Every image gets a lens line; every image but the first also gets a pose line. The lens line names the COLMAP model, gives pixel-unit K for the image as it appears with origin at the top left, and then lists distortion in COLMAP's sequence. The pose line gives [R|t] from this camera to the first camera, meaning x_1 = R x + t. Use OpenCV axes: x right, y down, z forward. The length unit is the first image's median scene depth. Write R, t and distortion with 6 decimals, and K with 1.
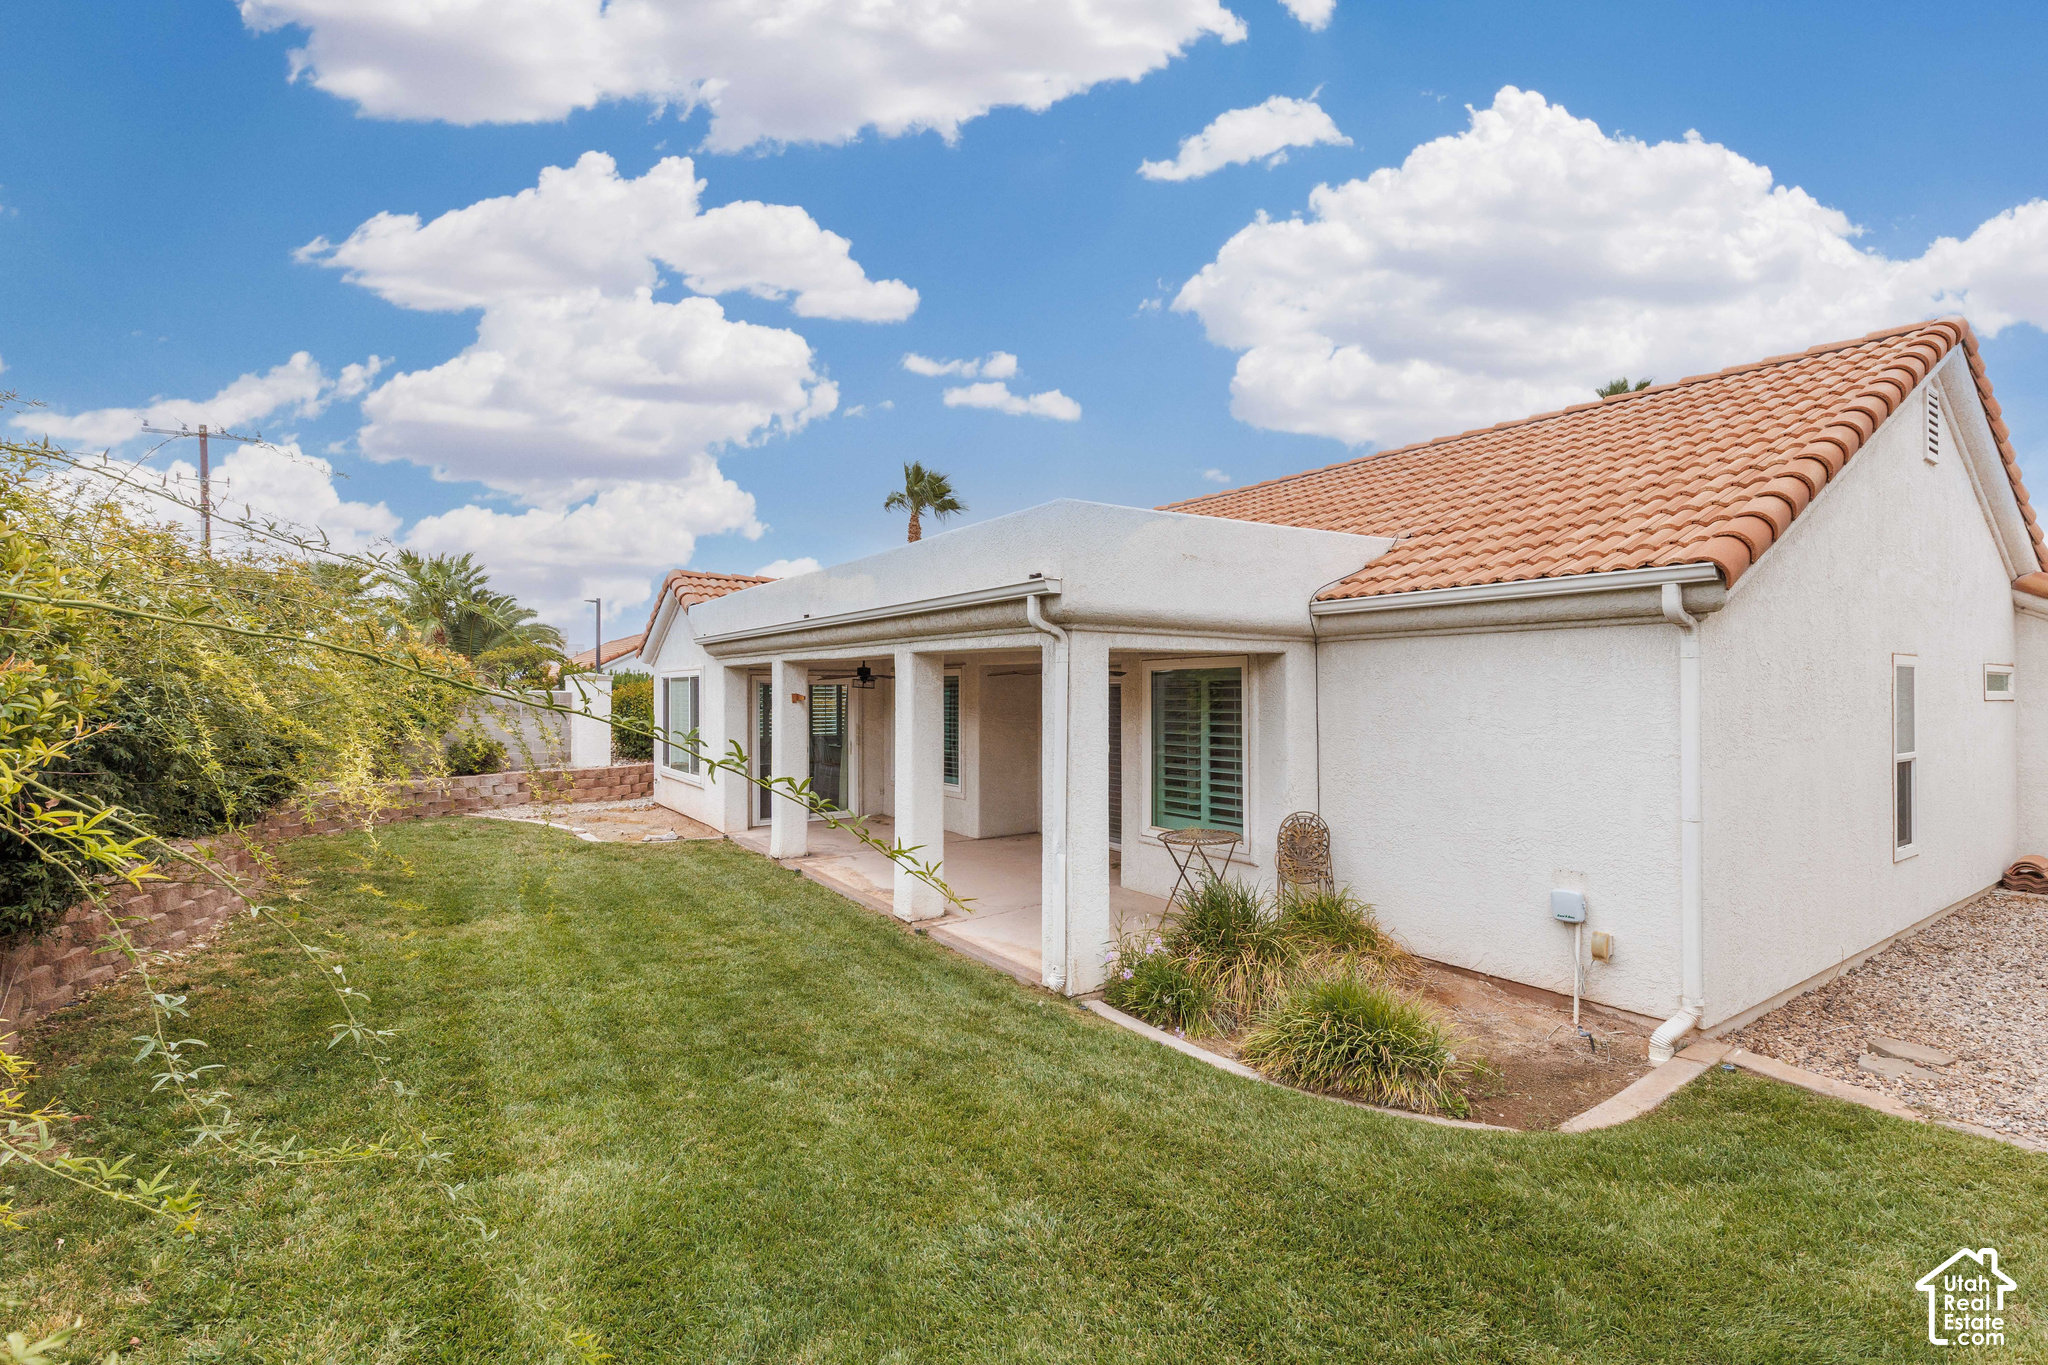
lens RADIAL K [[929.5, 0, 1032.5], [0, 929.5, 684.6], [0, 0, 1]] dist [0.001758, 0.000550]
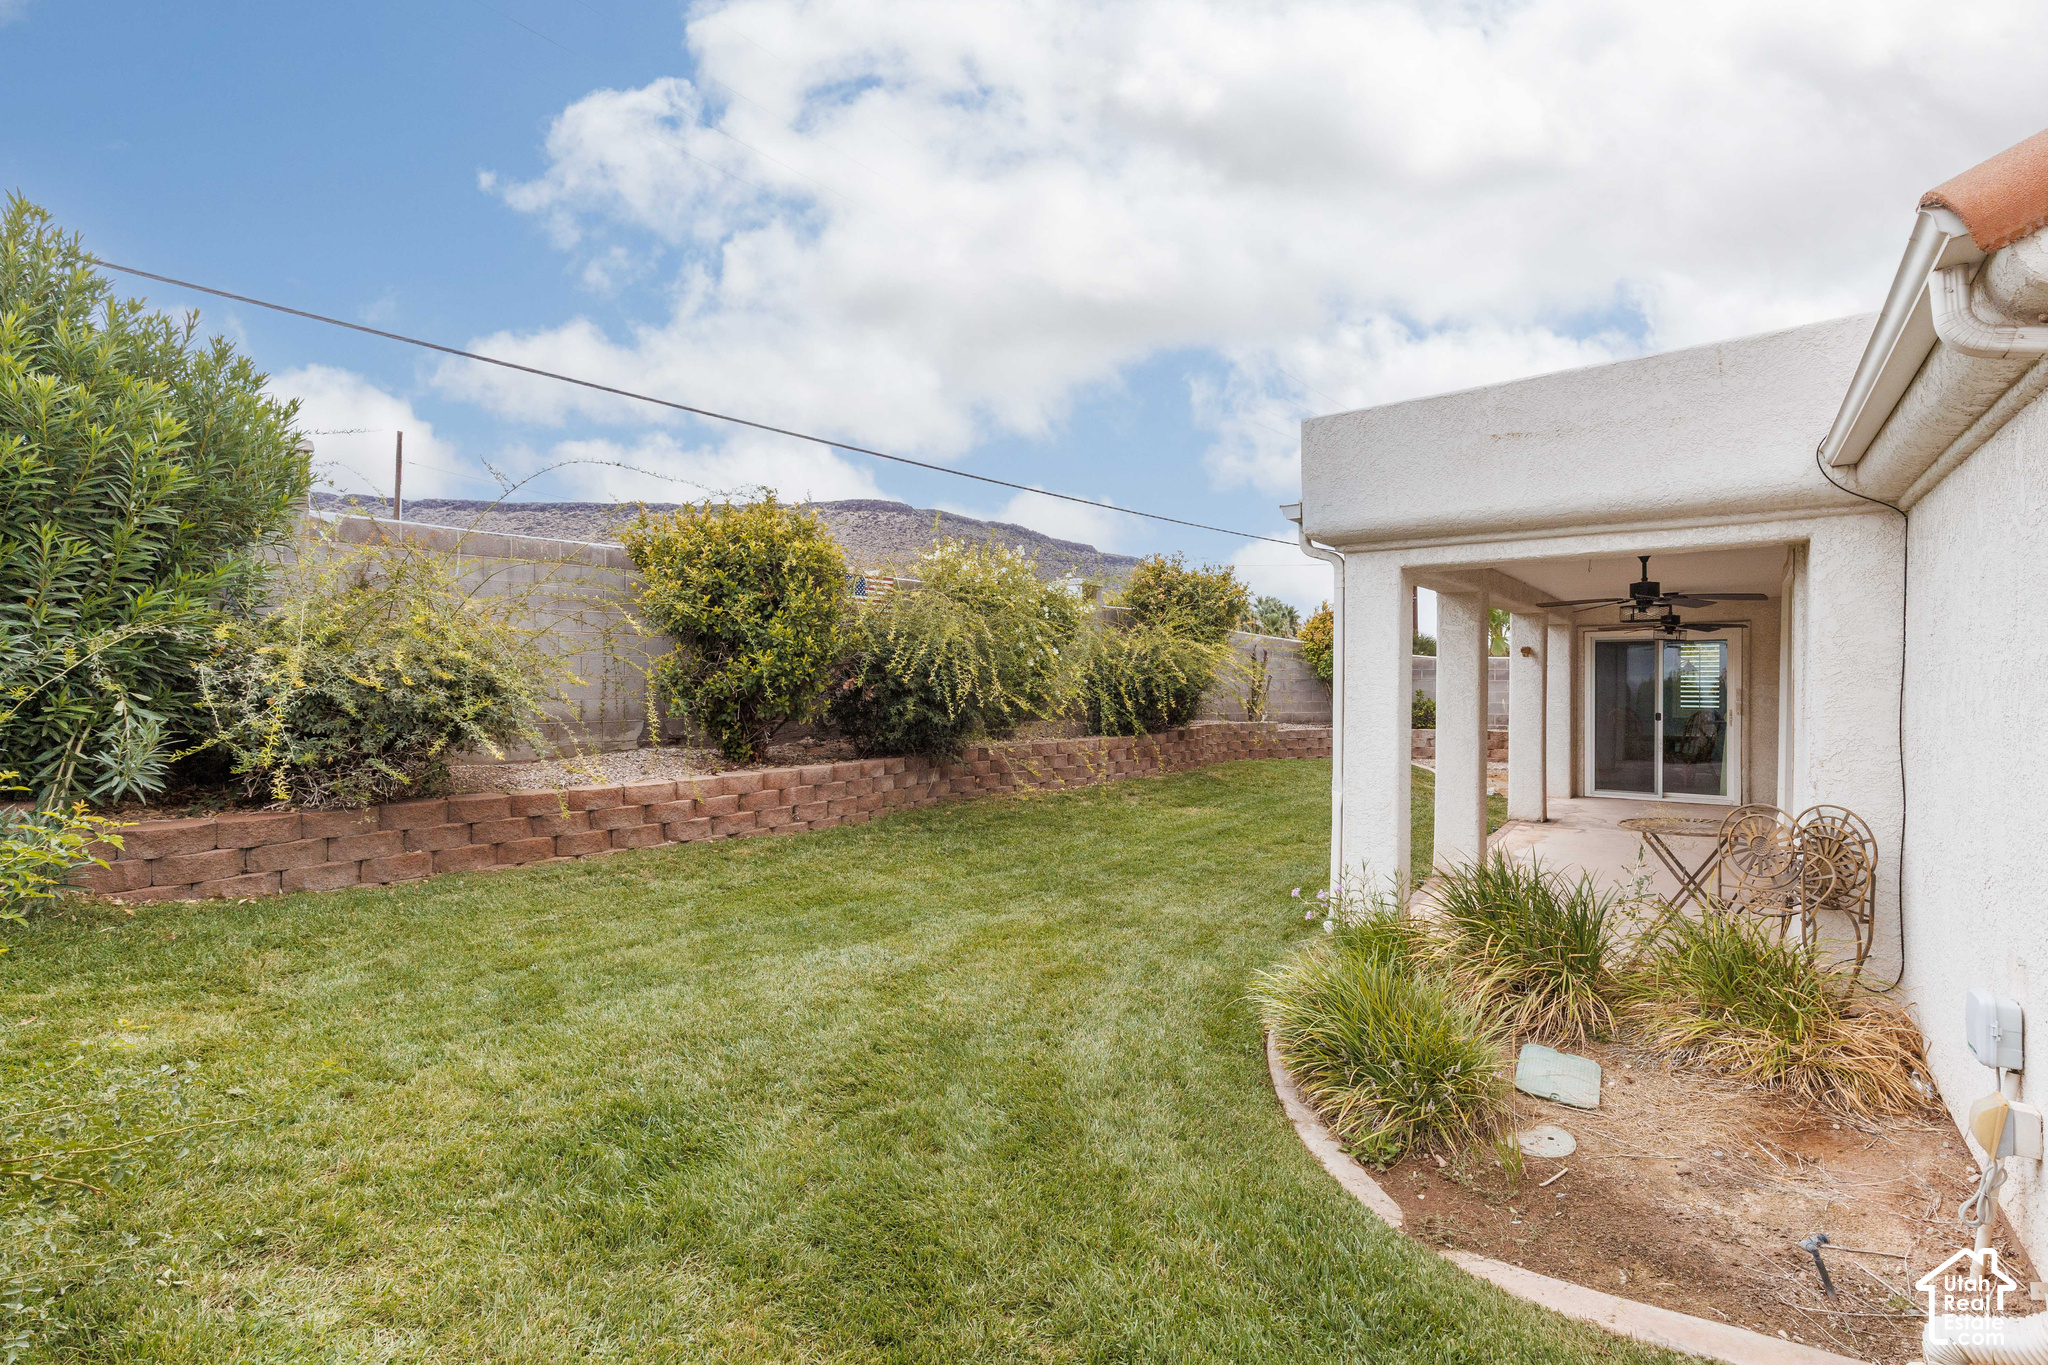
lens RADIAL K [[929.5, 0, 1032.5], [0, 929.5, 684.6], [0, 0, 1]] dist [0.001758, 0.000550]
pose [[0.330104, 0.012591, -0.943861, 0.733289], [-0.001189, 0.999916, 0.012923, 0.057363], [0.943944, -0.003143, 0.330091, 0.358653]]
